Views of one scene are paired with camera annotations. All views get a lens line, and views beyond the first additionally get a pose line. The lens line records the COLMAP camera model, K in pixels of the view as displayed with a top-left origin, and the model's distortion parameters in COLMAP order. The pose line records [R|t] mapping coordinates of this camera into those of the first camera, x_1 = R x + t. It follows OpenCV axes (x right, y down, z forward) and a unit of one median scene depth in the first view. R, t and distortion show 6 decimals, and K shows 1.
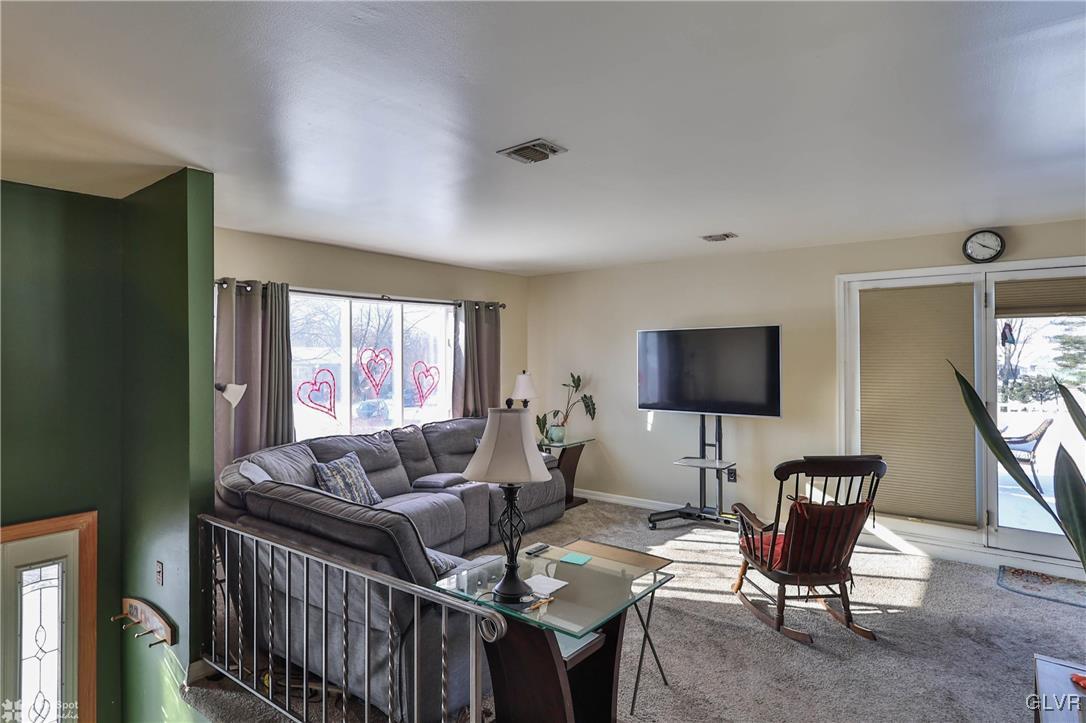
lens RADIAL K [[539.4, 0, 532.3], [0, 539.4, 354.3], [0, 0, 1]] dist [0.002446, -0.001016]
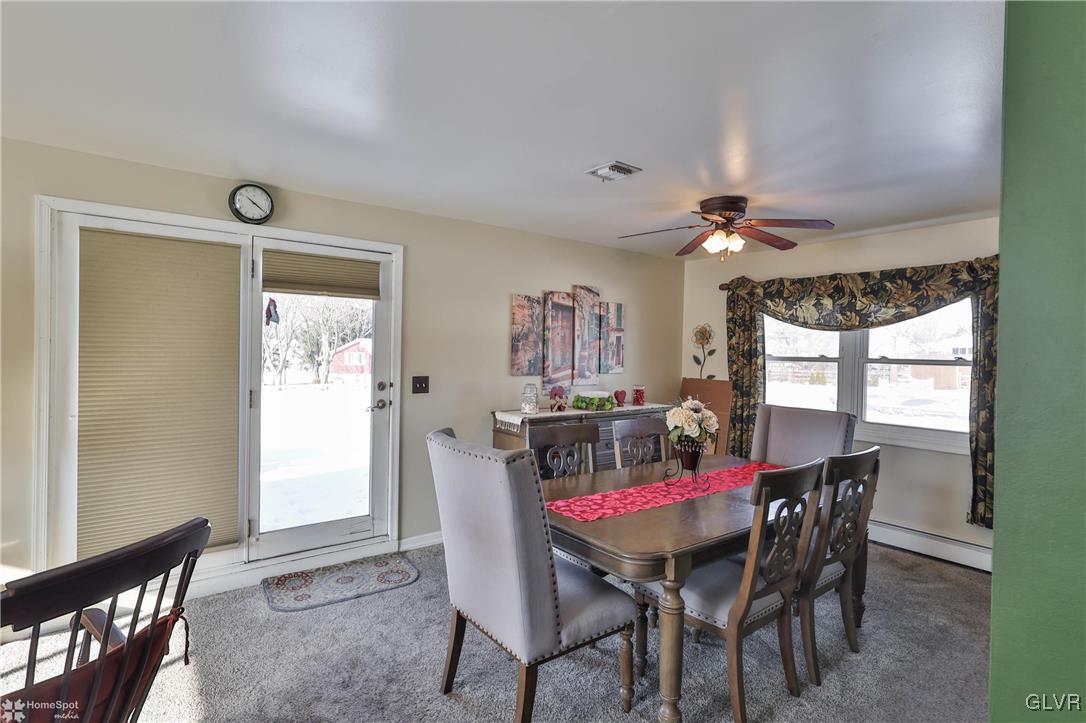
lens RADIAL K [[539.4, 0, 550.5], [0, 539.4, 354.2], [0, 0, 1]] dist [0.002446, -0.001016]
pose [[0.249065, -0.000644, 0.968486, 0.145404], [-0.025106, 0.999659, 0.007121, 0.014444], [-0.968161, -0.026088, 0.248964, 0.344350]]
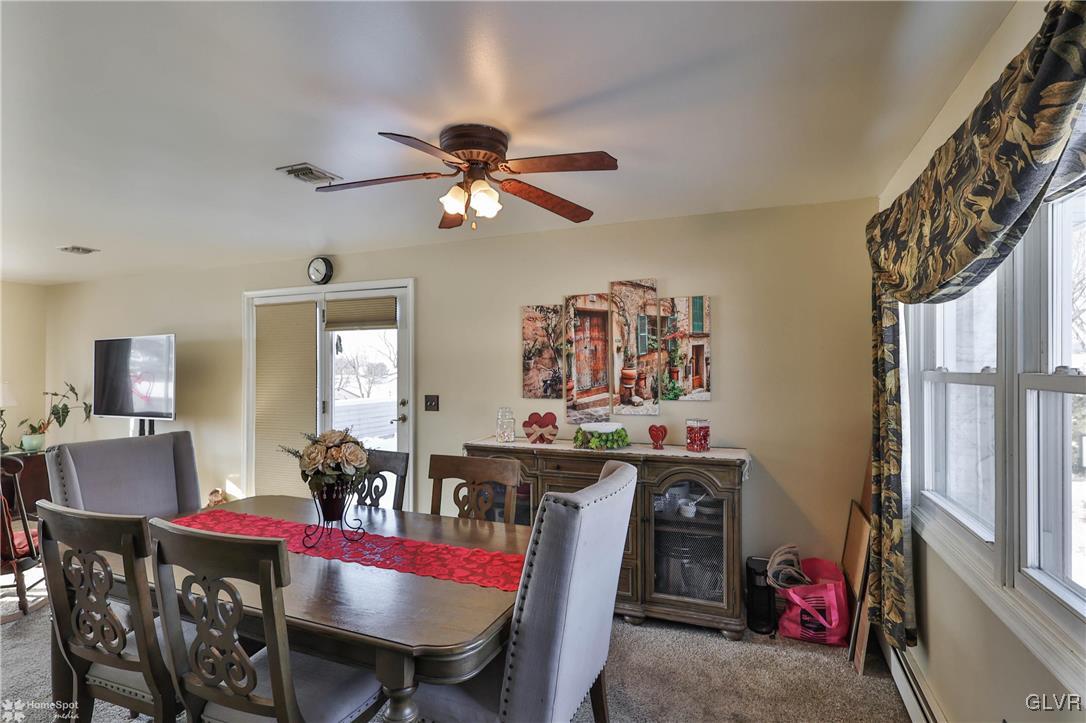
lens RADIAL K [[539.4, 0, 539.3], [0, 539.4, 364.6], [0, 0, 1]] dist [0.002446, -0.001016]
pose [[0.963802, 0.001948, 0.266613, 0.990072], [-0.001256, 0.999995, -0.002768, 0.010357], [-0.266617, 0.002333, 0.963800, -0.278145]]
